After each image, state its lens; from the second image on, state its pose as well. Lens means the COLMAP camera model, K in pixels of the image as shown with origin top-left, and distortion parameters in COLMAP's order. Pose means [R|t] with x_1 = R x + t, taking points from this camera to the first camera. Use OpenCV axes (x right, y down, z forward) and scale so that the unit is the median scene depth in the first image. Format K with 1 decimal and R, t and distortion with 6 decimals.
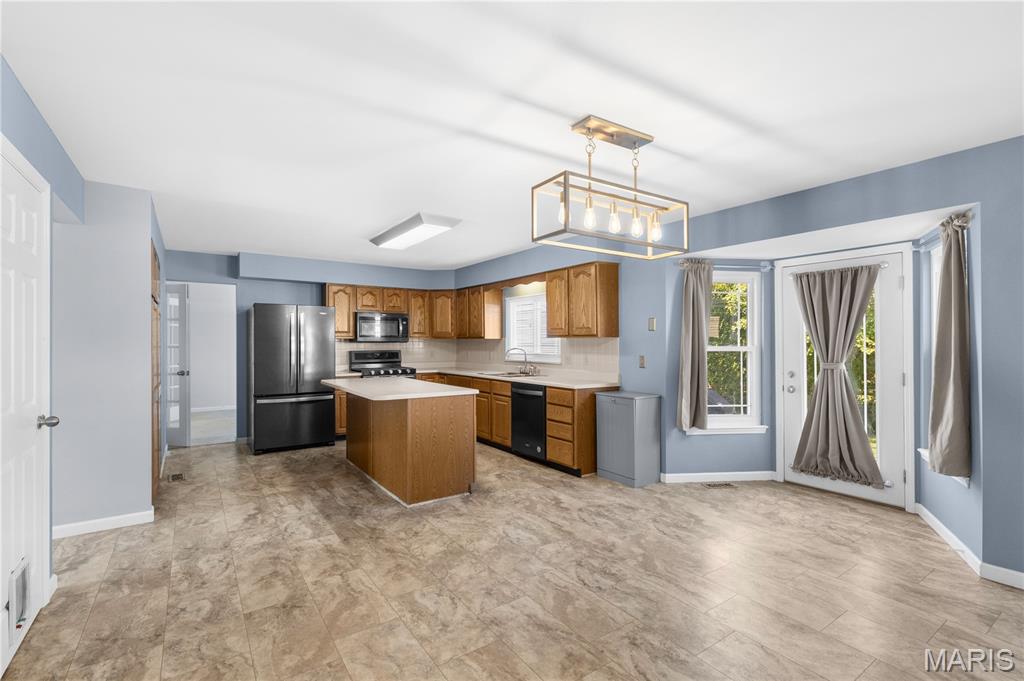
lens RADIAL K [[468.1, 0, 517.7], [0, 468.1, 345.9], [0, 0, 1]] dist [0.001464, -0.000291]
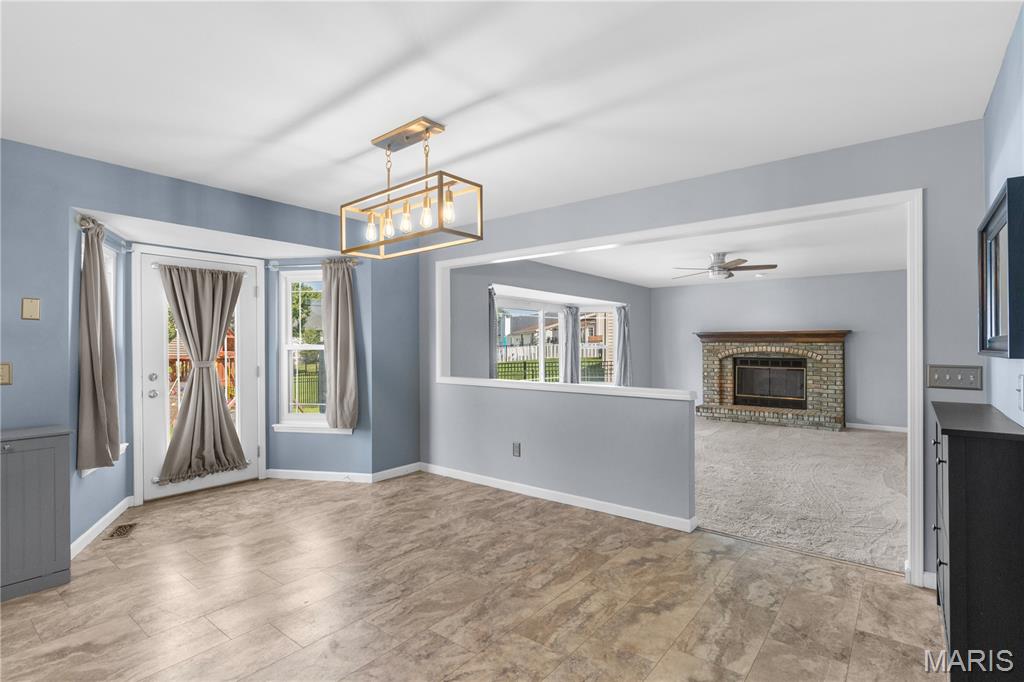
lens RADIAL K [[498.0, 0, 518.3], [0, 498.0, 346.5], [0, 0, 1]] dist [0.003869, -0.001299]
pose [[-0.295371, -0.007148, 0.955356, -0.512585], [0.003357, 0.999958, 0.008520, -0.002414], [-0.955377, 0.005724, -0.295334, 0.617887]]
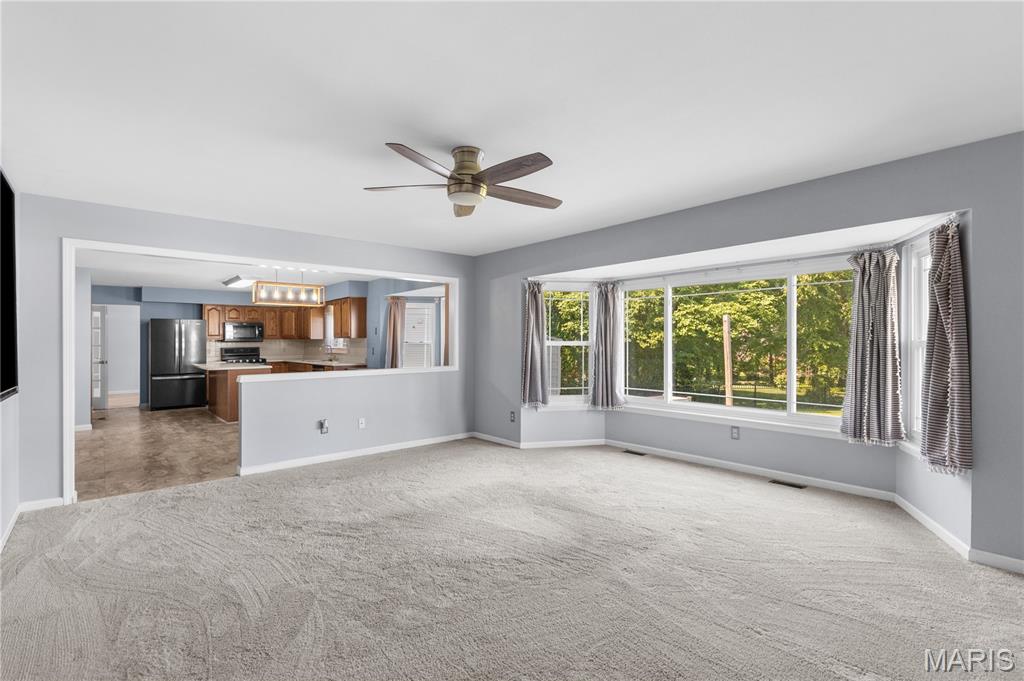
lens RADIAL K [[468.1, 0, 513.9], [0, 468.1, 336.7], [0, 0, 1]] dist [0.001464, -0.000291]
pose [[0.993988, -0.008226, 0.109177, 0.557615], [0.009624, 0.999878, -0.012285, 0.004508], [-0.109062, 0.013261, 0.993946, -0.821728]]
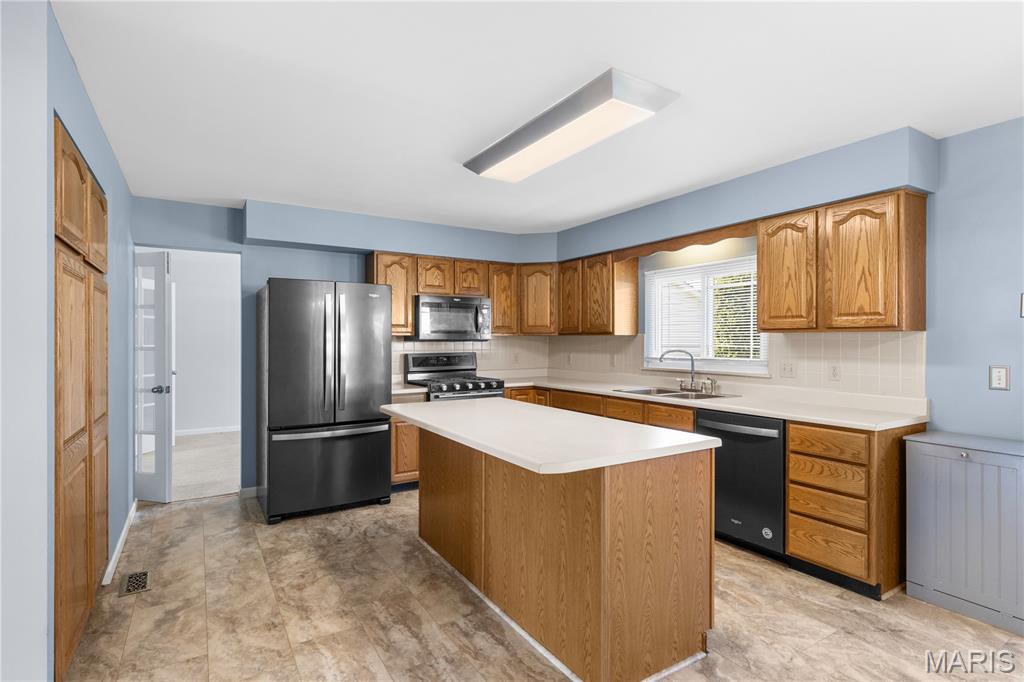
lens RADIAL K [[501.1, 0, 510.9], [0, 501.1, 339.4], [0, 0, 1]] dist [-0.002425, 0.000705]
pose [[0.998675, -0.001942, -0.051415, -0.224830], [0.001464, 0.999955, -0.009350, -0.004082], [0.051431, 0.009263, 0.998634, 0.382821]]
